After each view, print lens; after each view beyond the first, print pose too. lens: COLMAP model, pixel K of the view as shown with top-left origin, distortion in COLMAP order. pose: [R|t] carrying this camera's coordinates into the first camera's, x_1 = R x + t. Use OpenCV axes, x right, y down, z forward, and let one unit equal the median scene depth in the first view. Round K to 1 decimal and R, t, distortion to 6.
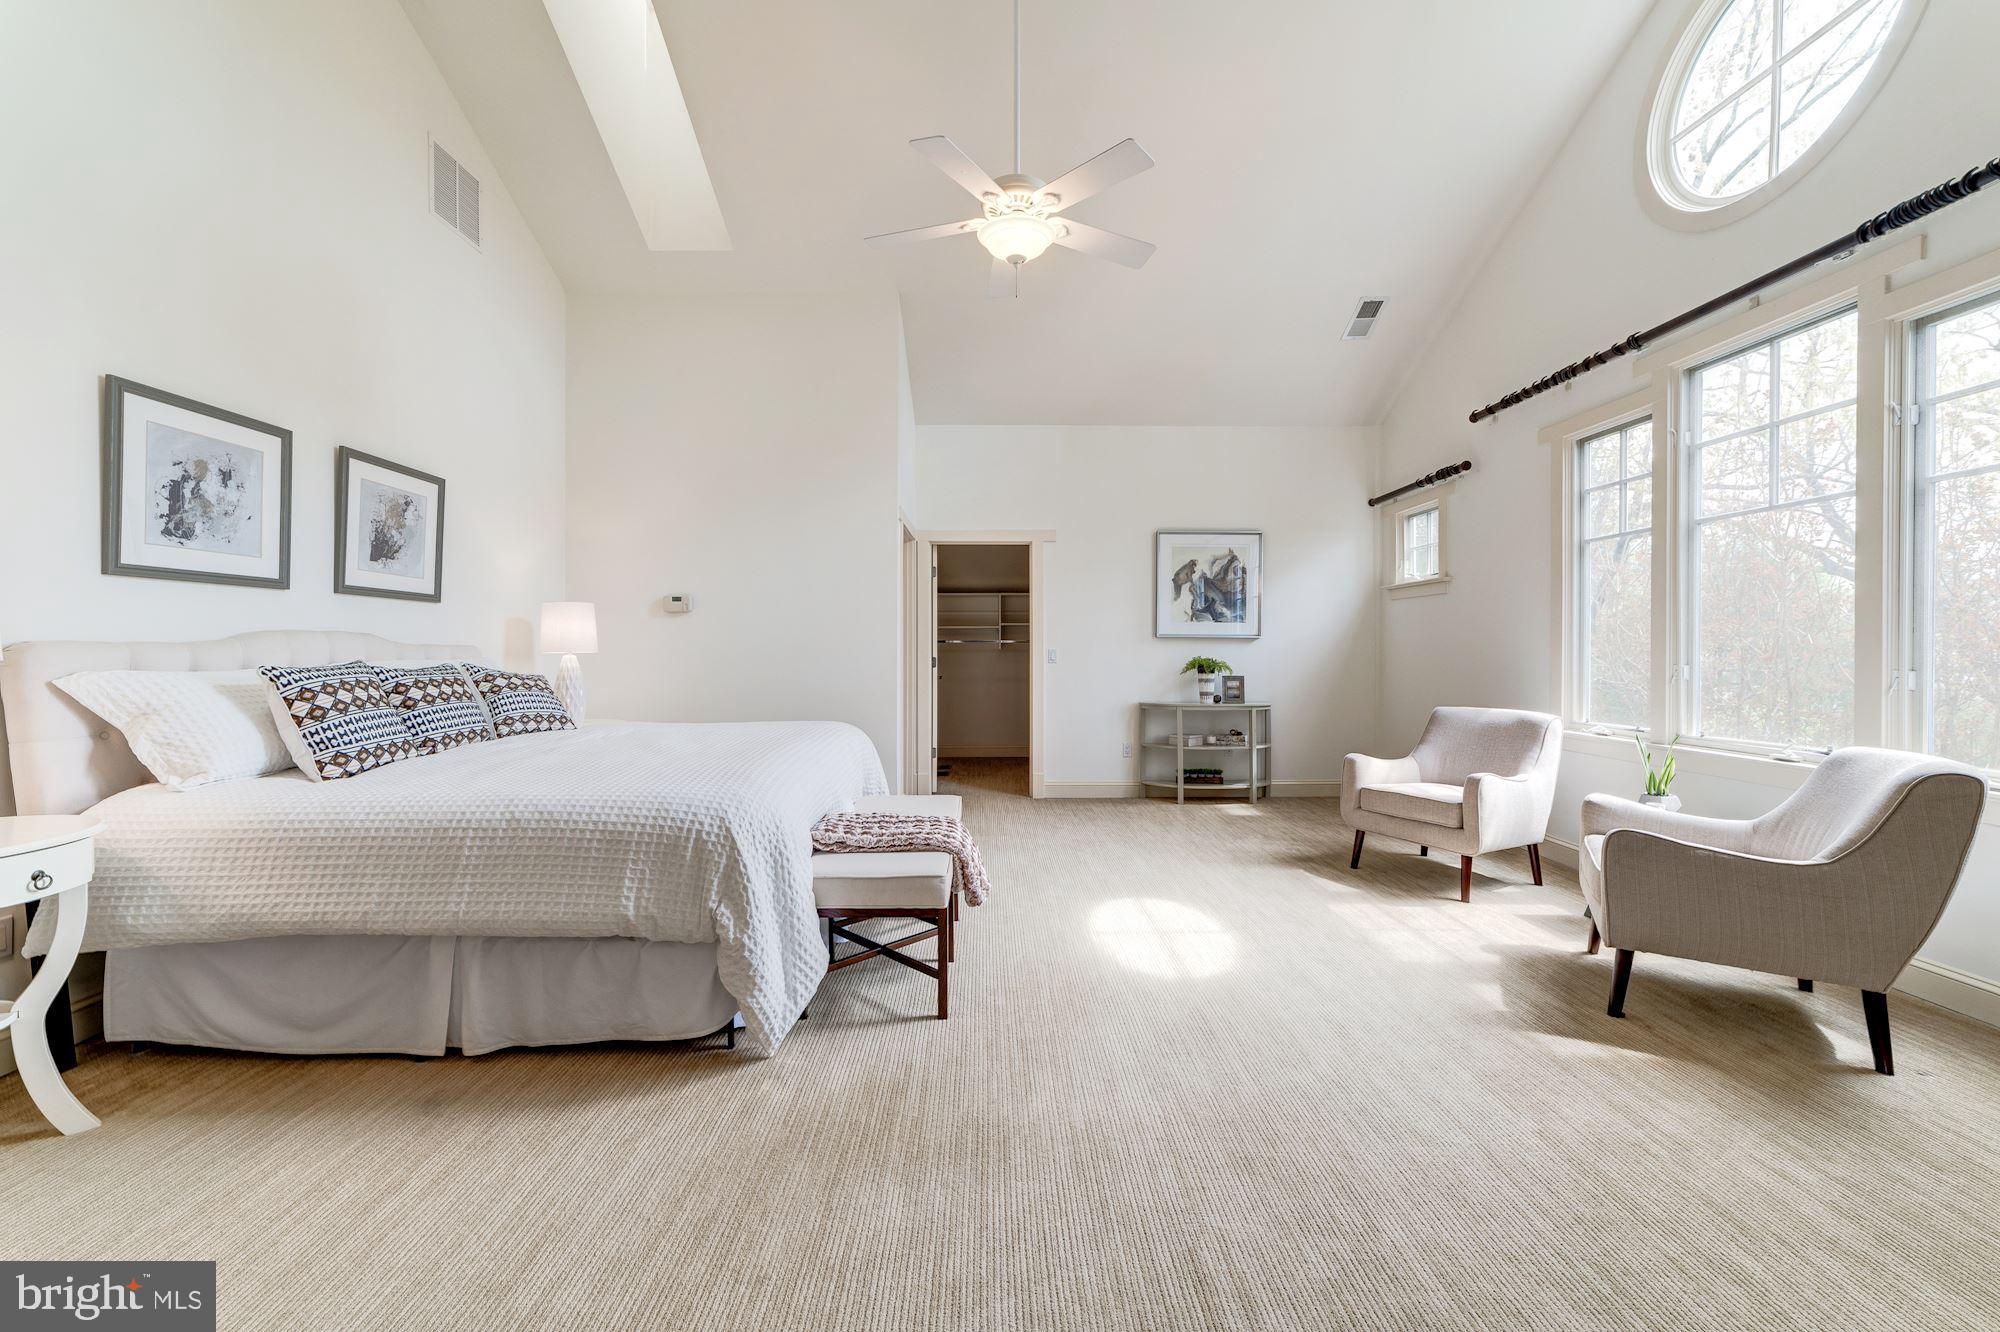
lens RADIAL K [[780.4, 0, 996.9], [0, 780.4, 656.3], [0, 0, 1]] dist [-0.006730, 0.005144]
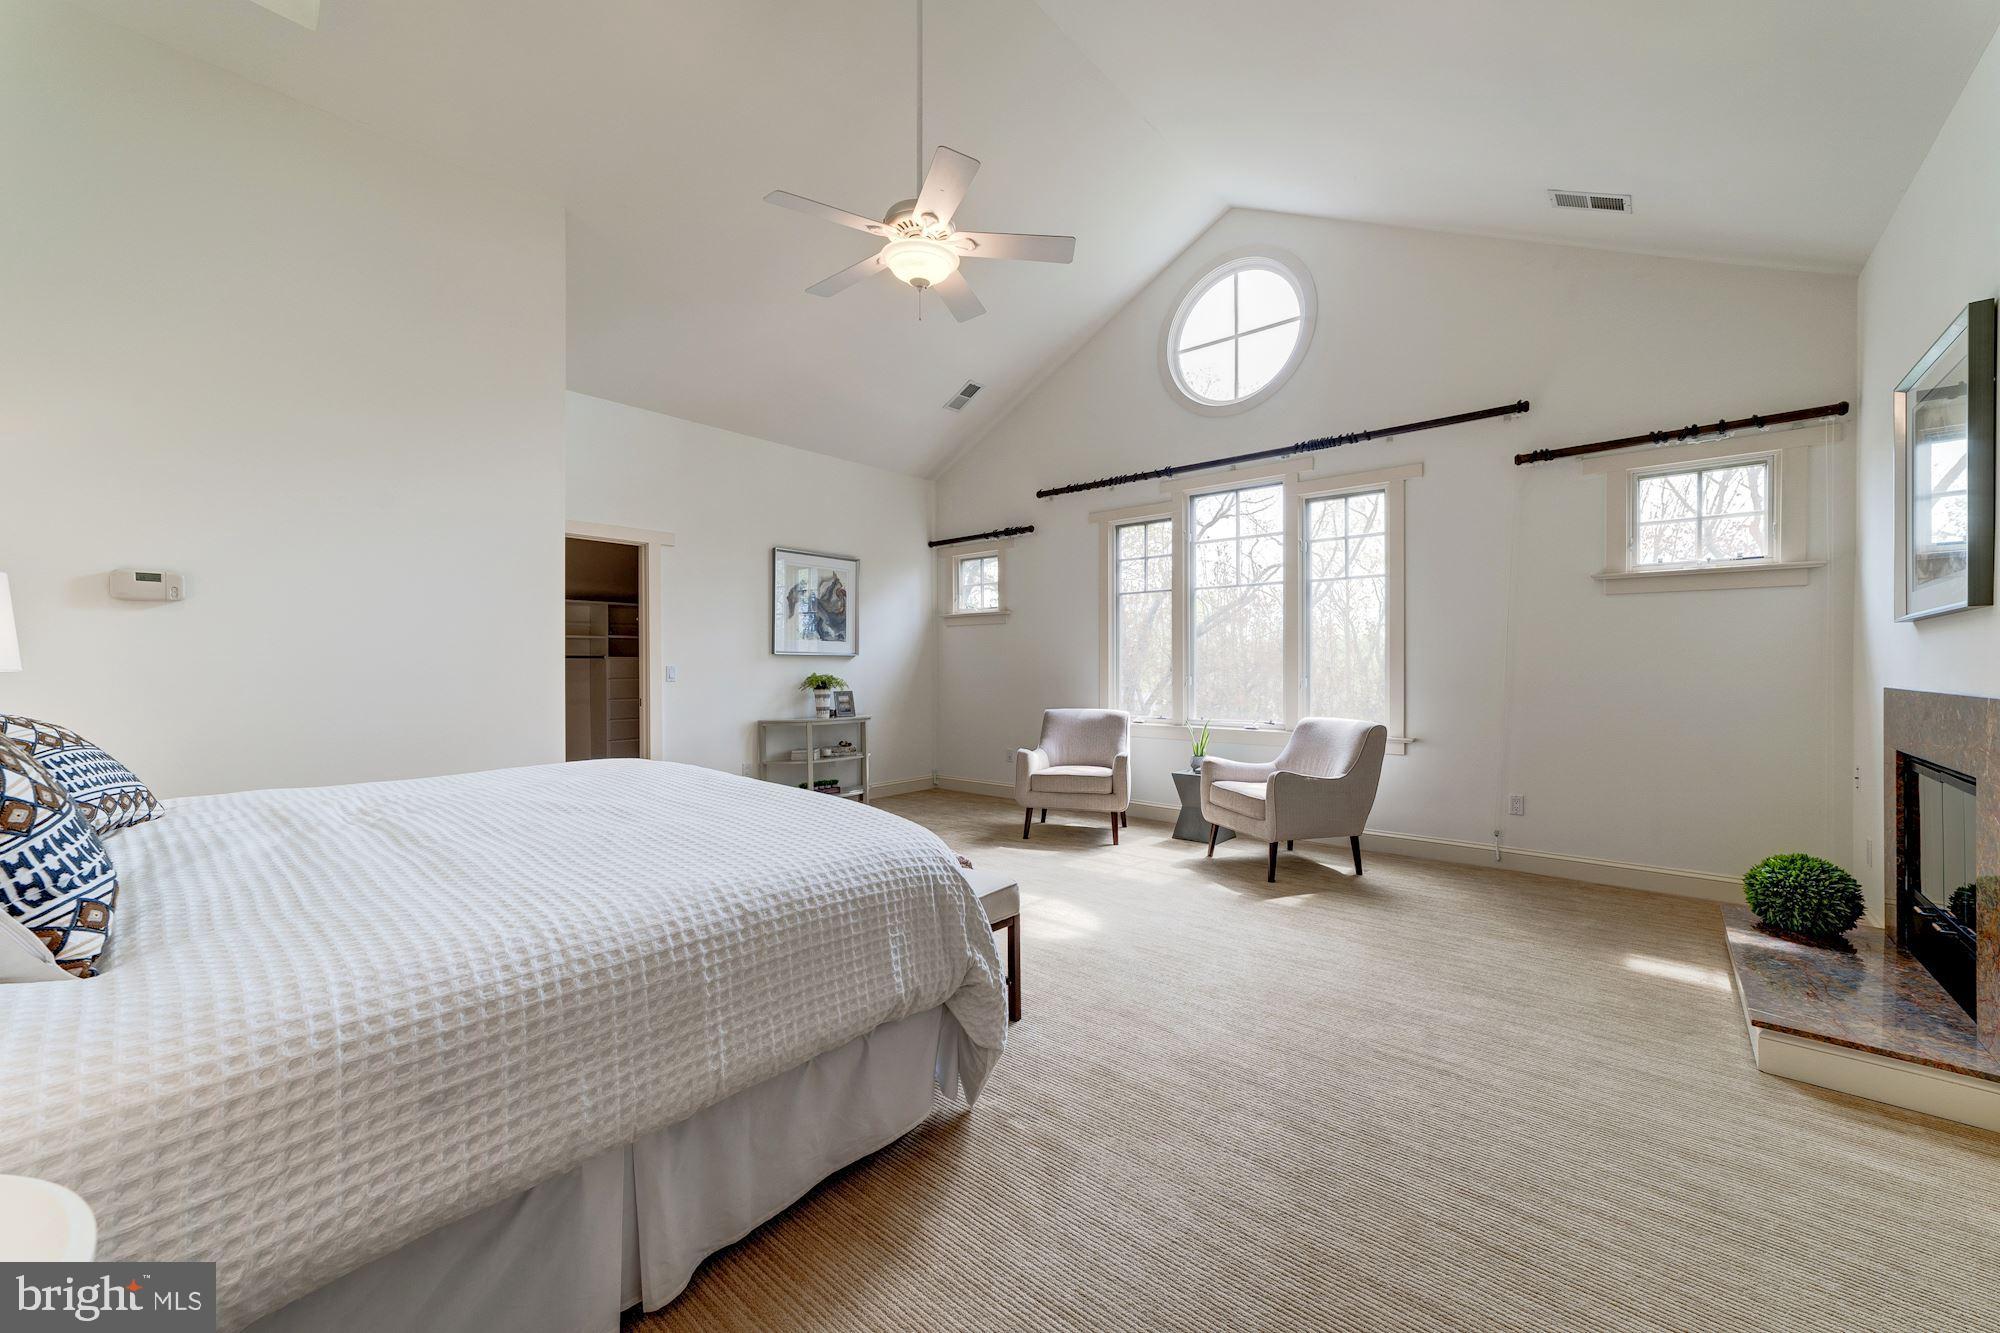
lens RADIAL K [[780.4, 0, 991.4], [0, 780.4, 671.5], [0, 0, 1]] dist [-0.006730, 0.005144]
pose [[0.656326, -0.004278, 0.754465, -0.542351], [0.006044, 0.999982, 0.000412, -0.001750], [-0.754453, 0.004289, 0.656340, 0.209682]]
